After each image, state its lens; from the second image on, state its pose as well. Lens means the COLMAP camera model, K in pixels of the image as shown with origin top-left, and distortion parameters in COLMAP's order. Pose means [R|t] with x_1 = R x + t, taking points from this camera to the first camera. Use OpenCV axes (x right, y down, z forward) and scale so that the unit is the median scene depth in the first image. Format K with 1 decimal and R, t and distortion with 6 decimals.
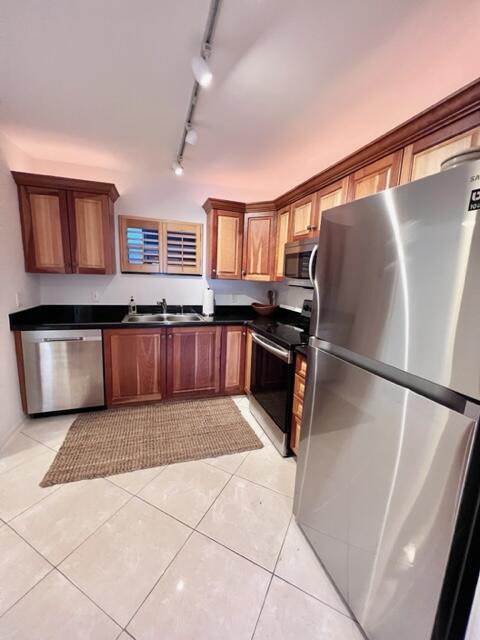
lens RADIAL K [[255.6, 0, 241.7], [0, 255.6, 317.3], [0, 0, 1]] dist [-0.001461, -0.000180]
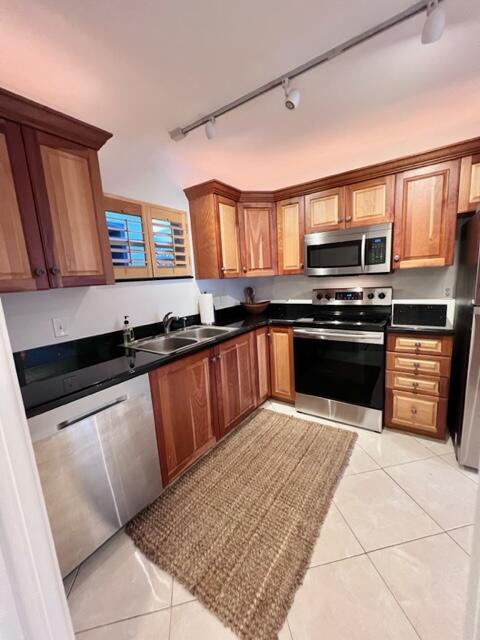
lens RADIAL K [[255.6, 0, 241.7], [0, 255.6, 317.3], [0, 0, 1]] dist [-0.001461, -0.000180]
pose [[0.797917, -0.177371, 0.576080, -0.590433], [0.181982, 0.982015, 0.050296, -0.060547], [-0.574640, 0.064704, 0.815844, 0.308928]]
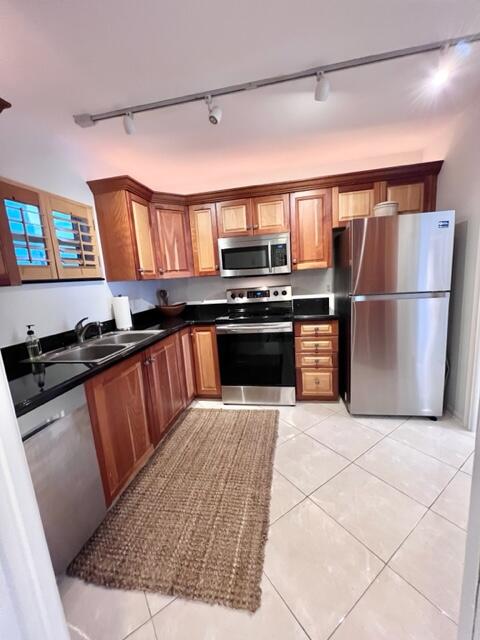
lens RADIAL K [[257.0, 0, 241.3], [0, 257.0, 317.4], [0, 0, 1]] dist [-0.000440, 0.000093]
pose [[0.491433, -0.210902, 0.844993, -0.687927], [0.222744, 0.968403, 0.112160, -0.061558], [-0.841949, 0.133098, 0.522883, 0.353344]]
